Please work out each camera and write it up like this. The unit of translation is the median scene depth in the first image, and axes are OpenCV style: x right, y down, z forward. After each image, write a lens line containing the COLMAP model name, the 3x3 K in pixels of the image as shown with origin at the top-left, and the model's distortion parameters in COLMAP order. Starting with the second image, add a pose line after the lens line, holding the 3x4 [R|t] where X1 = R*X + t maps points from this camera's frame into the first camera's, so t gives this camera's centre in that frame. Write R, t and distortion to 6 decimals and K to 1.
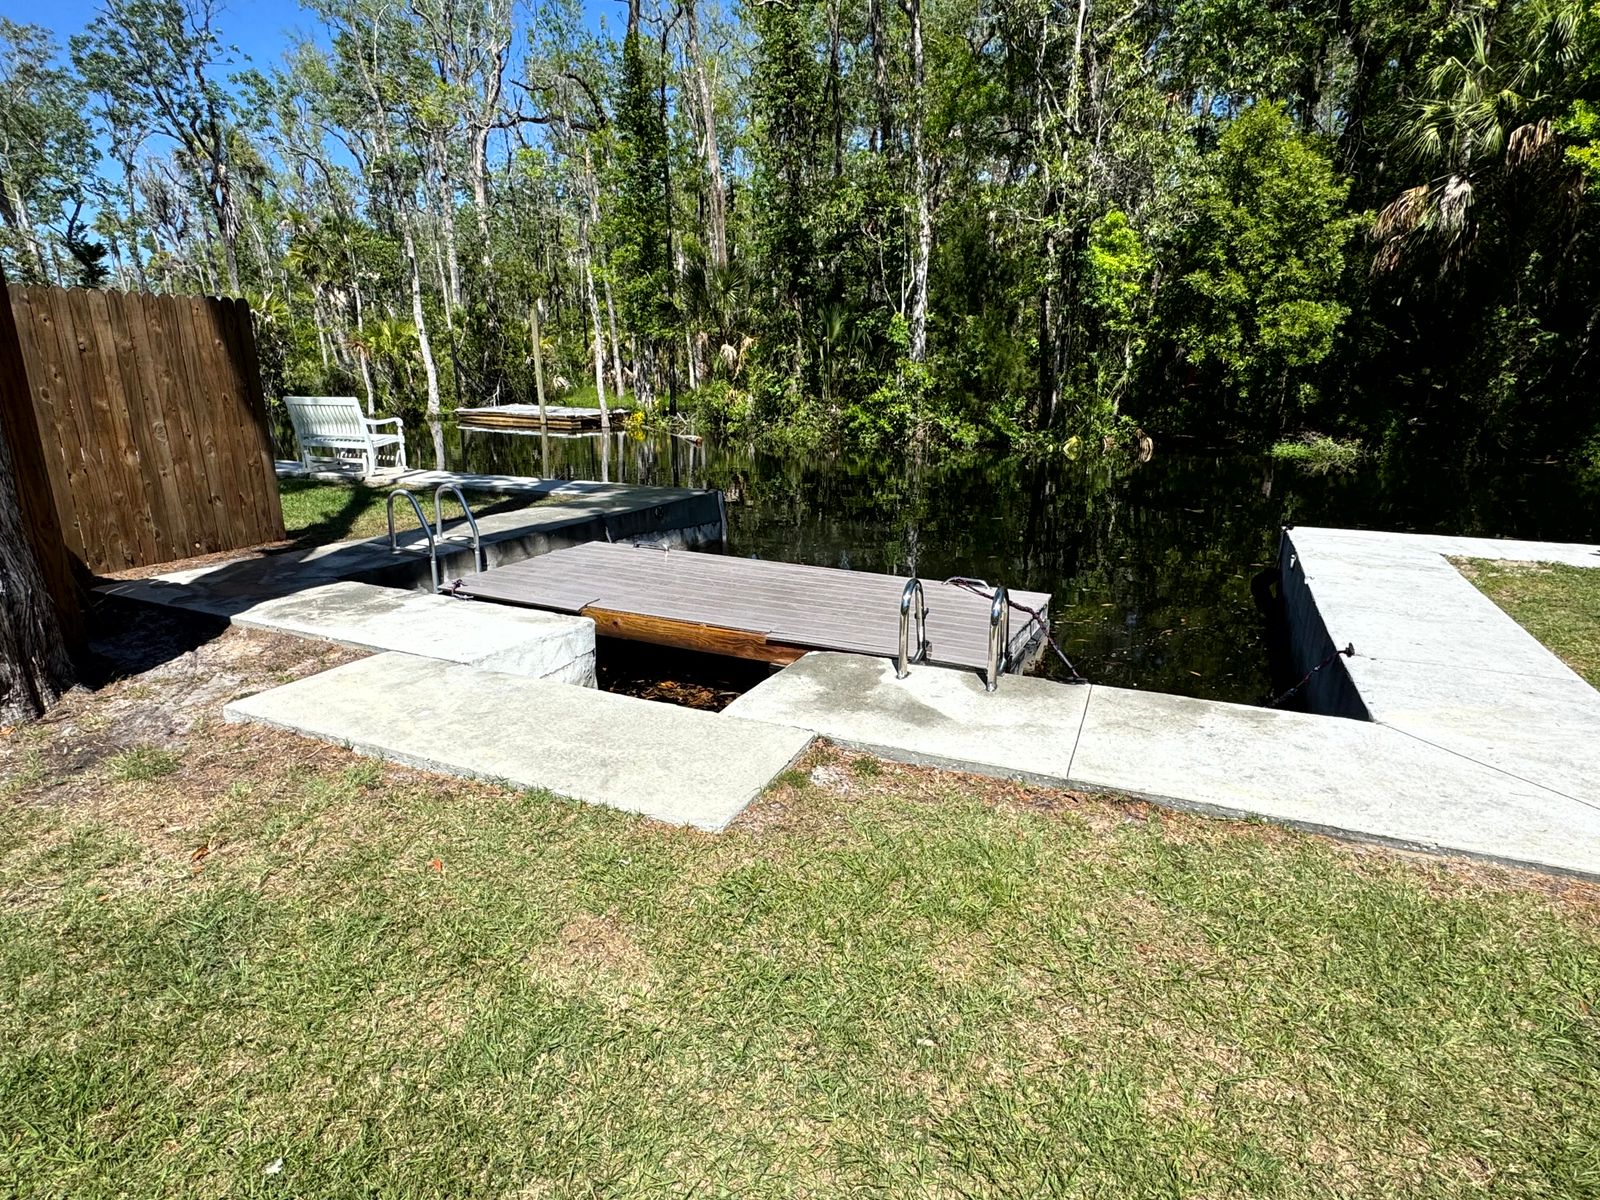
lens RADIAL K [[878.9, 0, 800.0], [0, 878.9, 600.0], [0, 0, 1]] dist [-0.001881, -0.000258]
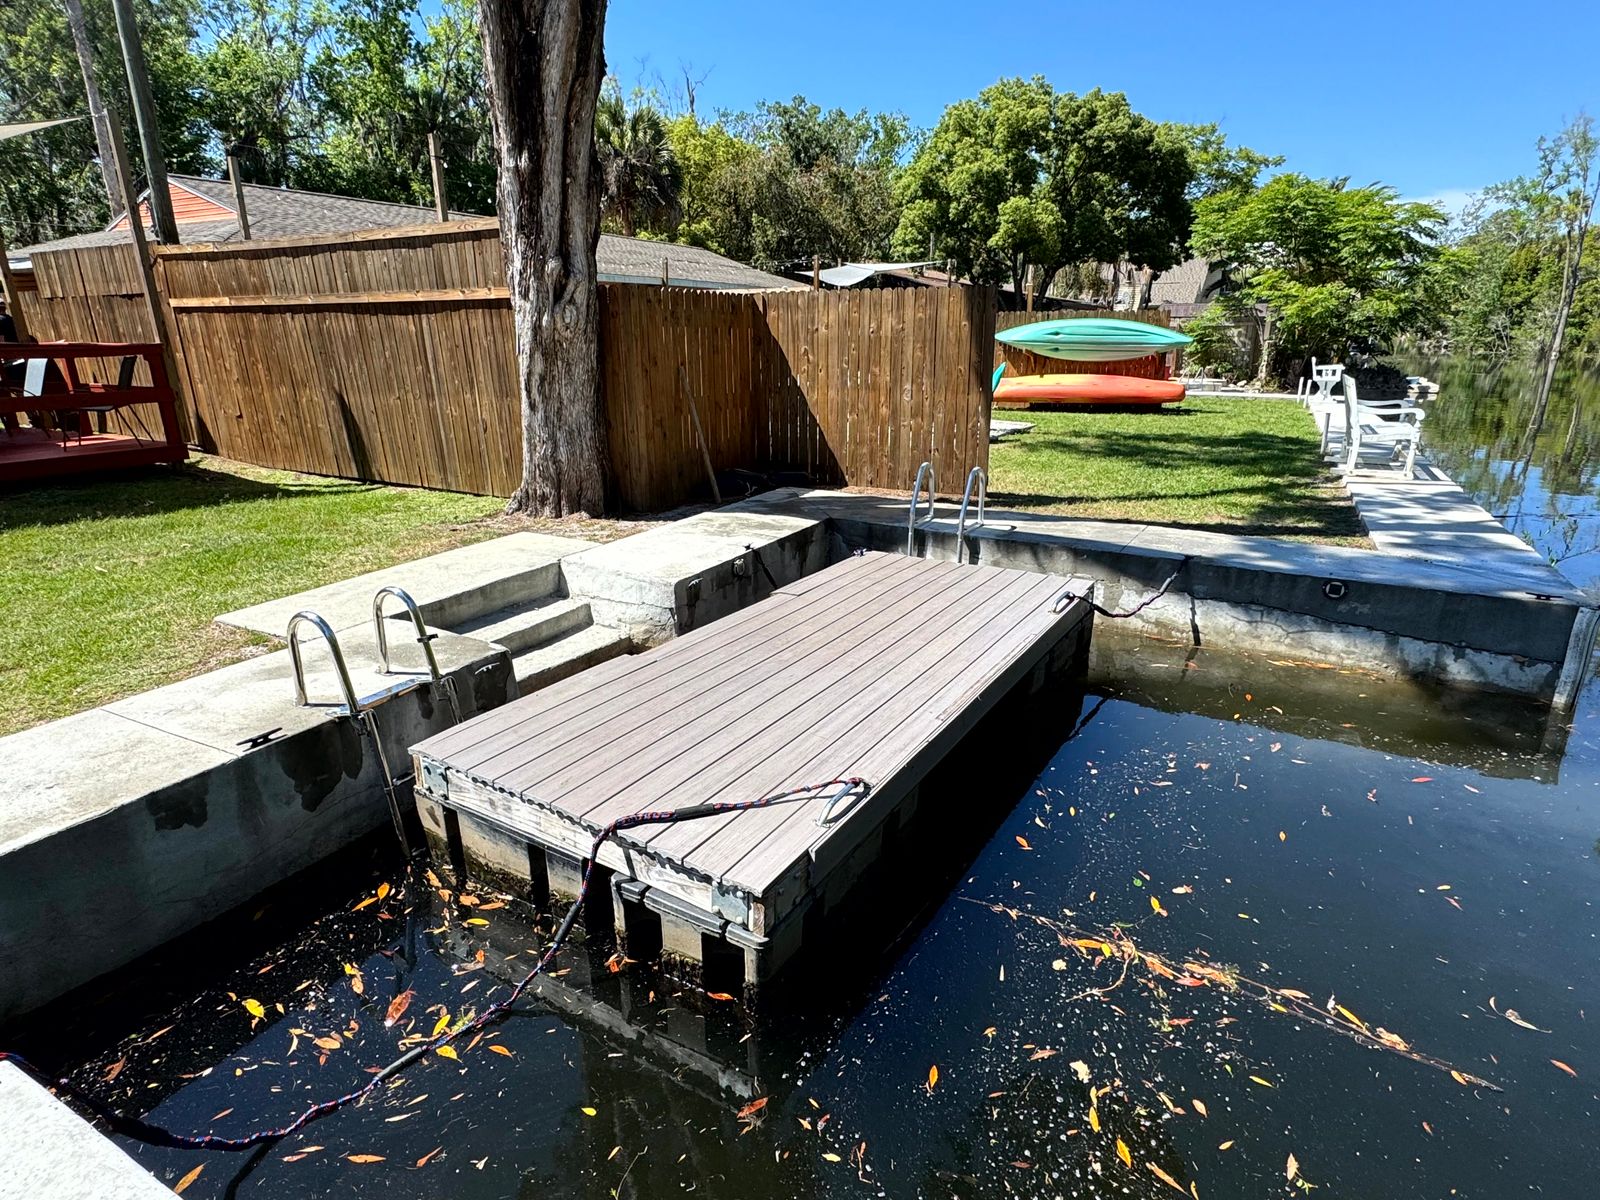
lens RADIAL K [[878.9, 0, 800.0], [0, 878.9, 600.0], [0, 0, 1]] dist [-0.001881, -0.000258]
pose [[-0.072865, 0.293904, -0.953054, 0.667736], [-0.251524, 0.919291, 0.302722, -0.273202], [0.965104, 0.261773, 0.006939, 0.939990]]
